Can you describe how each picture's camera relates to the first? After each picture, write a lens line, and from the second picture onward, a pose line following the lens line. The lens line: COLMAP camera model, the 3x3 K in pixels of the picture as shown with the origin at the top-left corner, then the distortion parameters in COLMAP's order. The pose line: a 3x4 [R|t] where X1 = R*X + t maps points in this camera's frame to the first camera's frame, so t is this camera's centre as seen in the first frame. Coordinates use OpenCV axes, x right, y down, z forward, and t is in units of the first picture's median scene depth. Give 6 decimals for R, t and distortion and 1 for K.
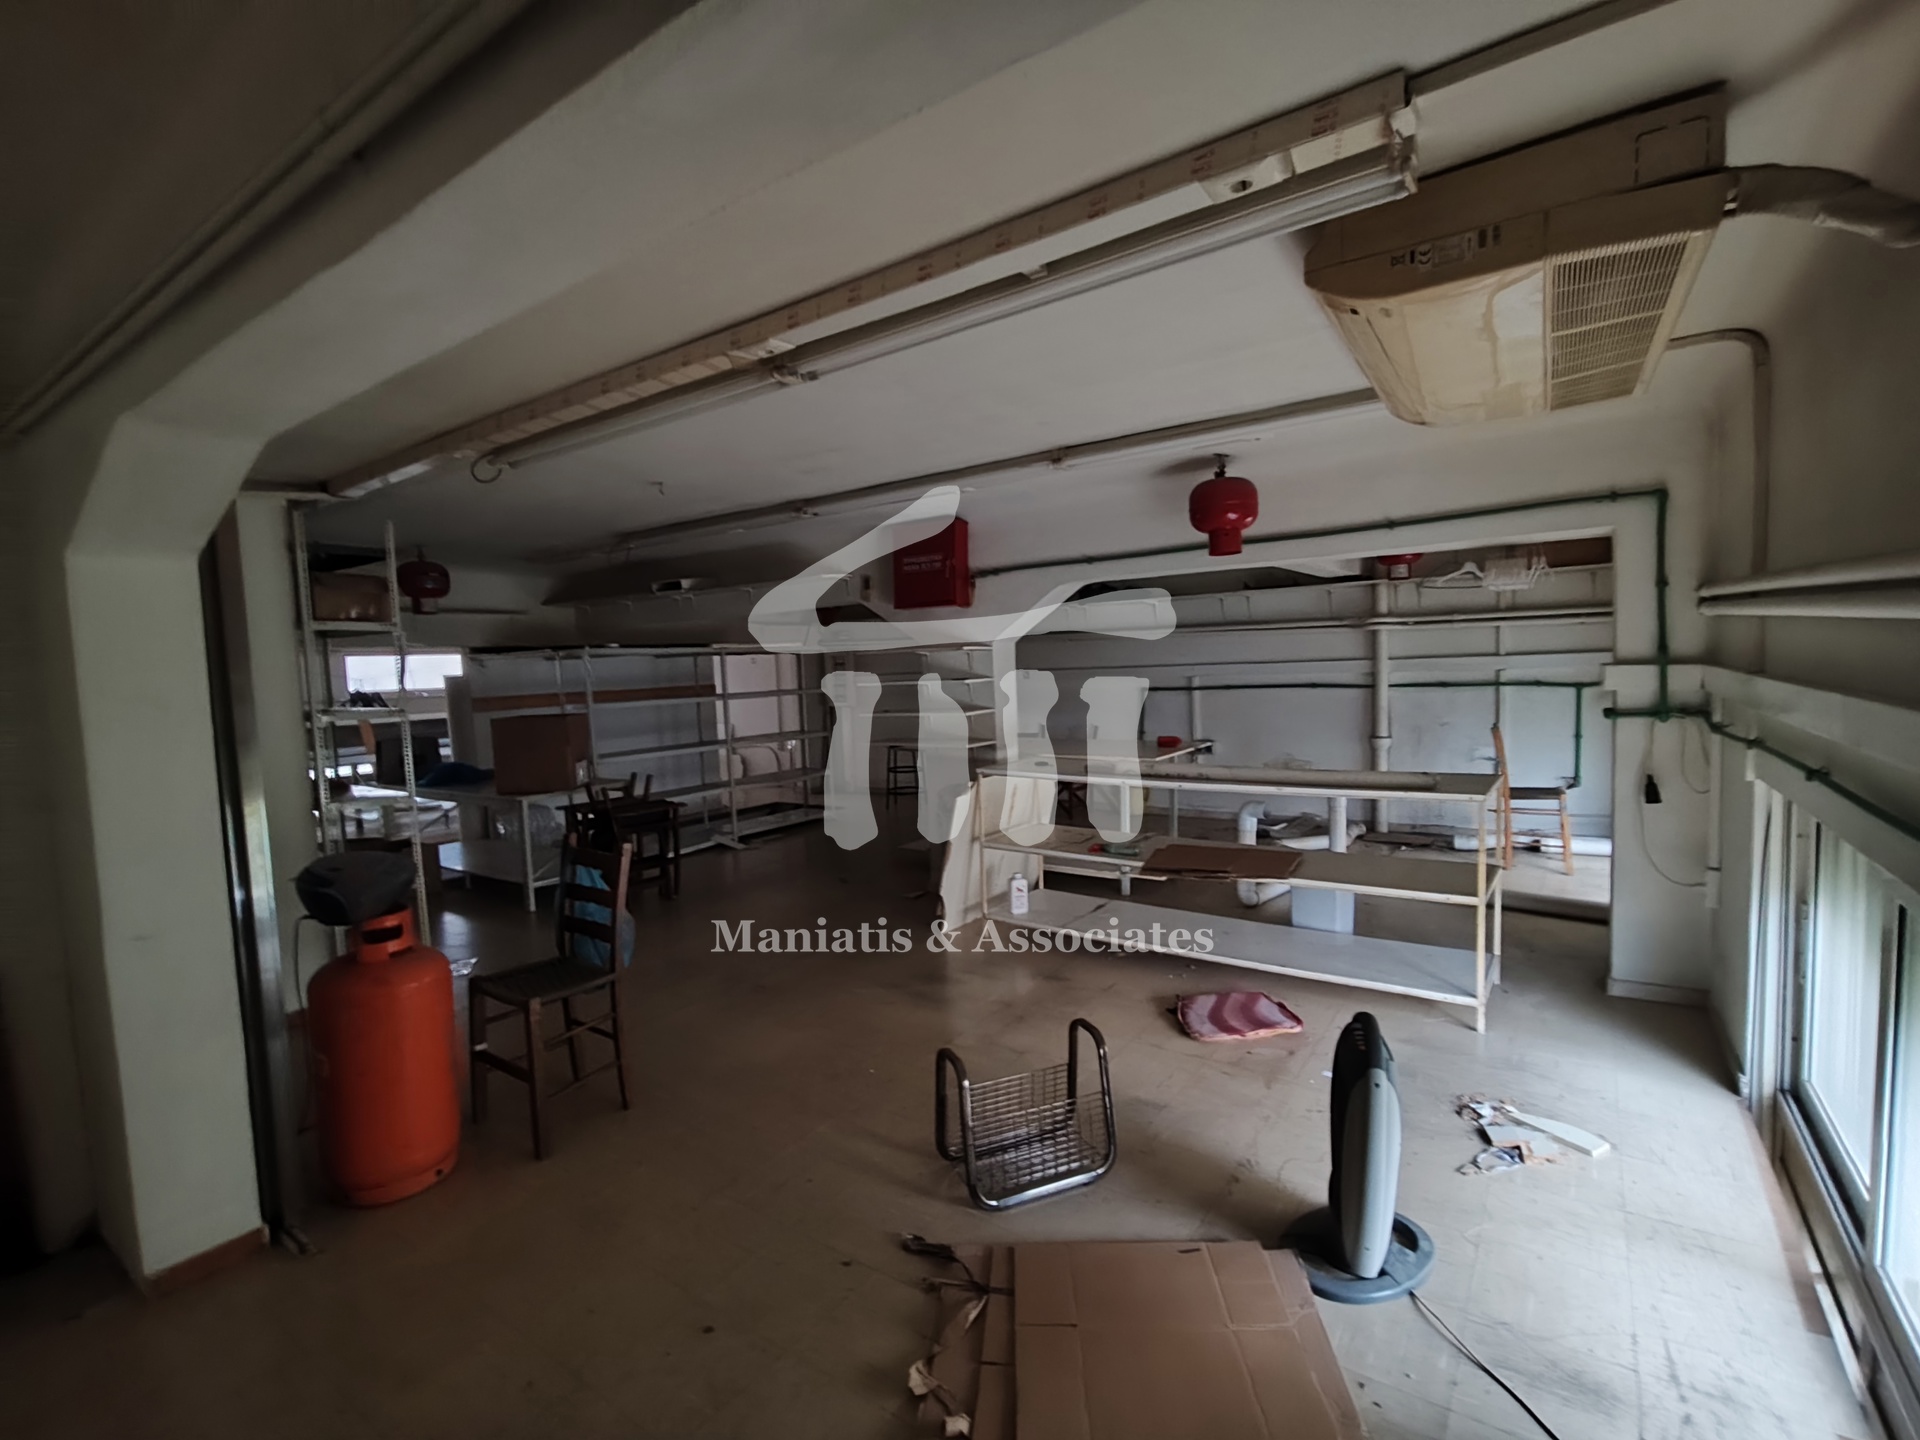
lens RADIAL K [[881.5, 0, 959.4], [0, 881.5, 723.5], [0, 0, 1]] dist [-0.001606, 0.000061]
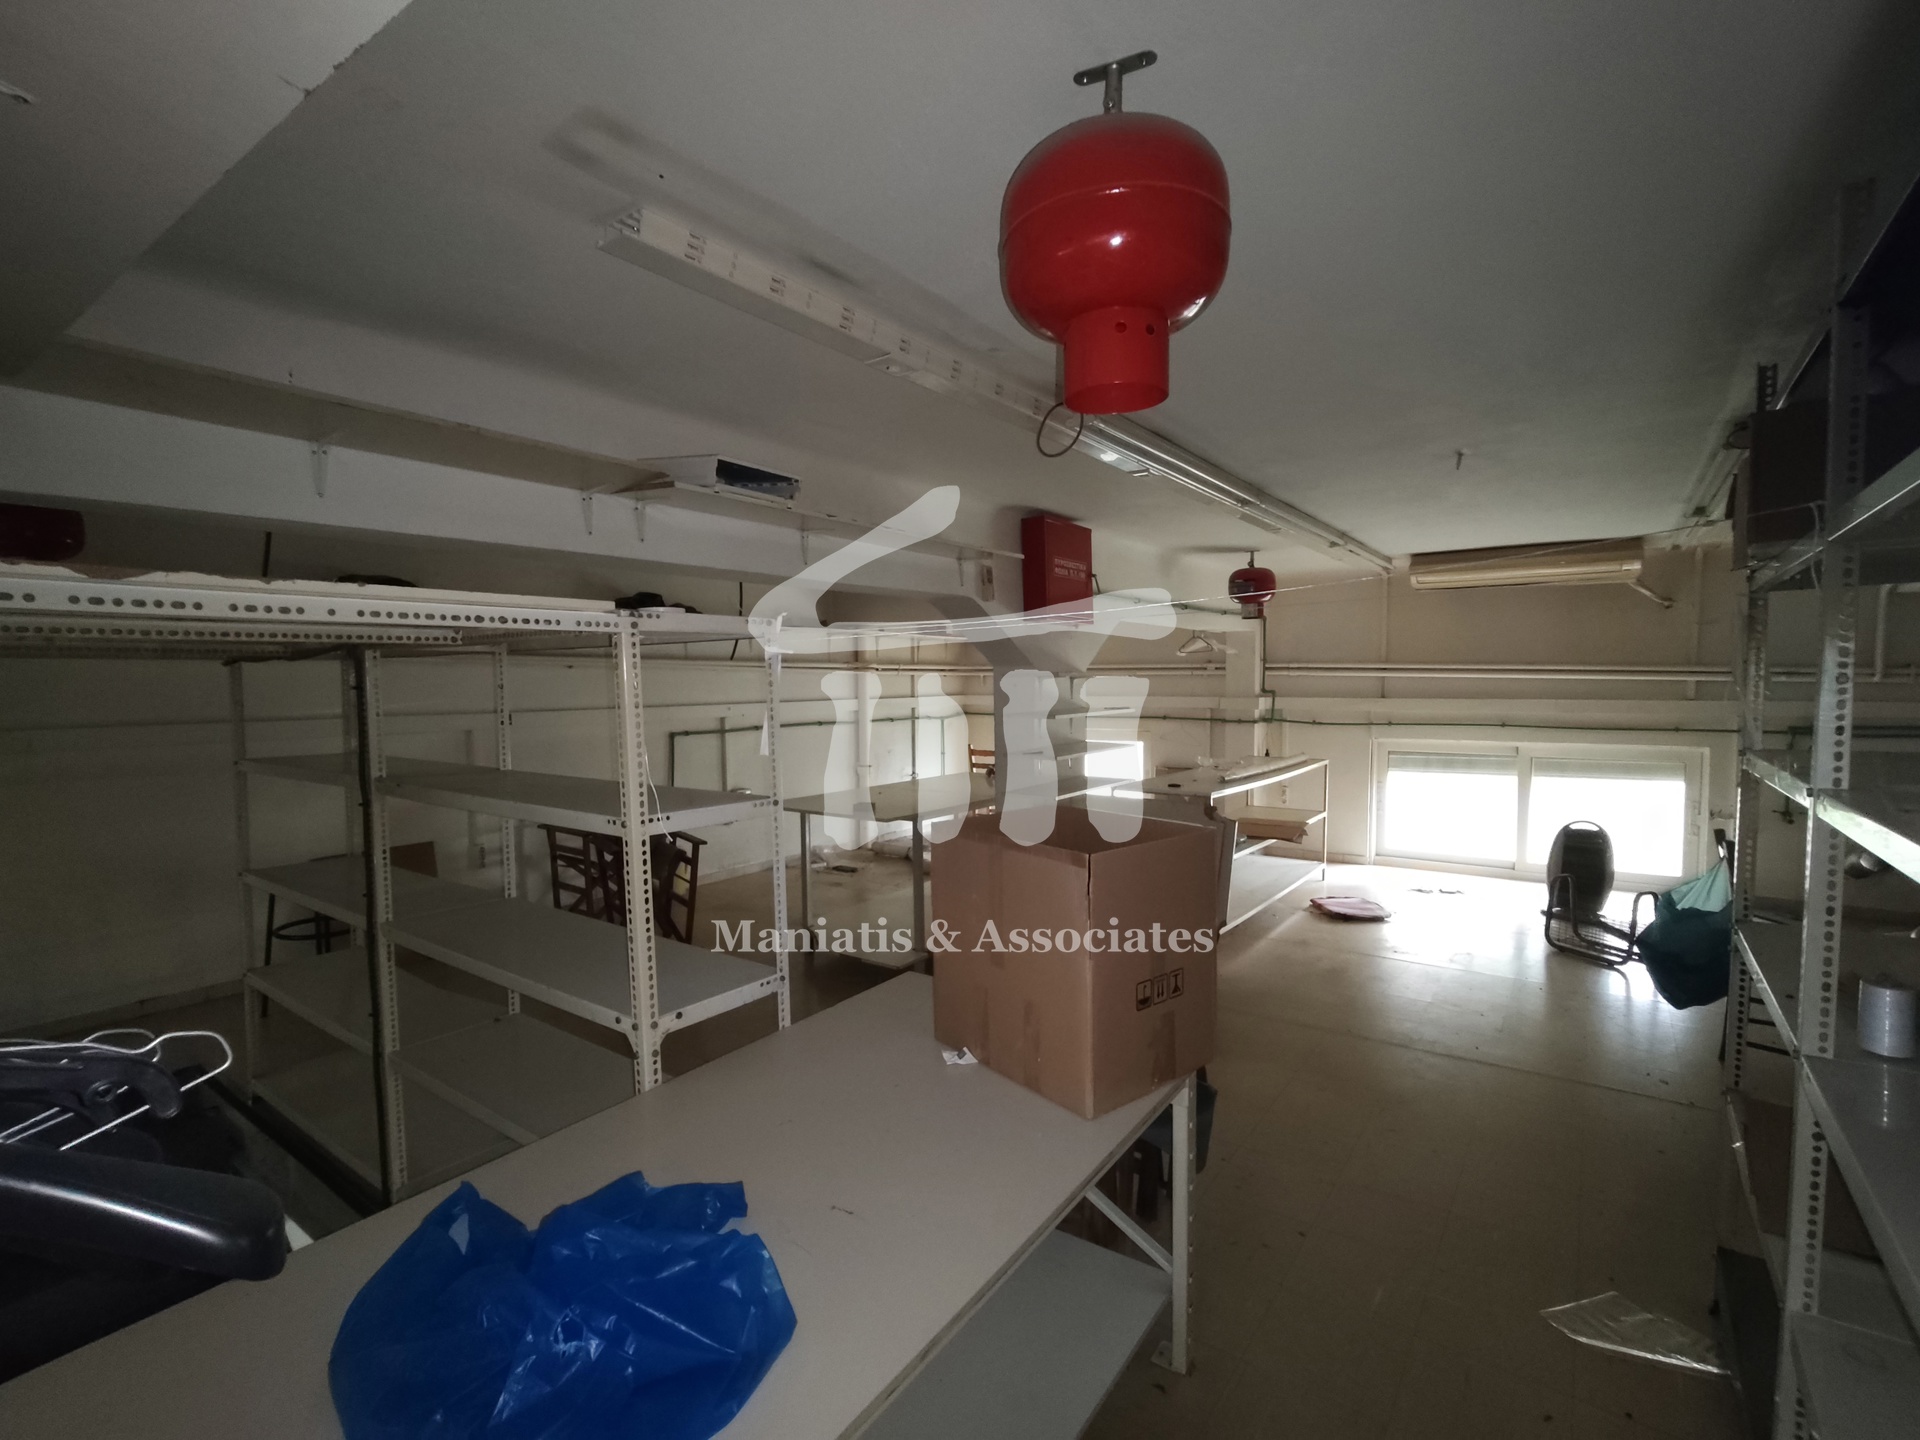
lens RADIAL K [[881.5, 0, 959.4], [0, 881.5, 723.5], [0, 0, 1]] dist [-0.001606, 0.000061]
pose [[0.023637, -0.005013, 0.999708, -0.742548], [0.094768, 0.995496, 0.002752, -0.031821], [-0.995219, 0.094676, 0.024006, 0.871463]]
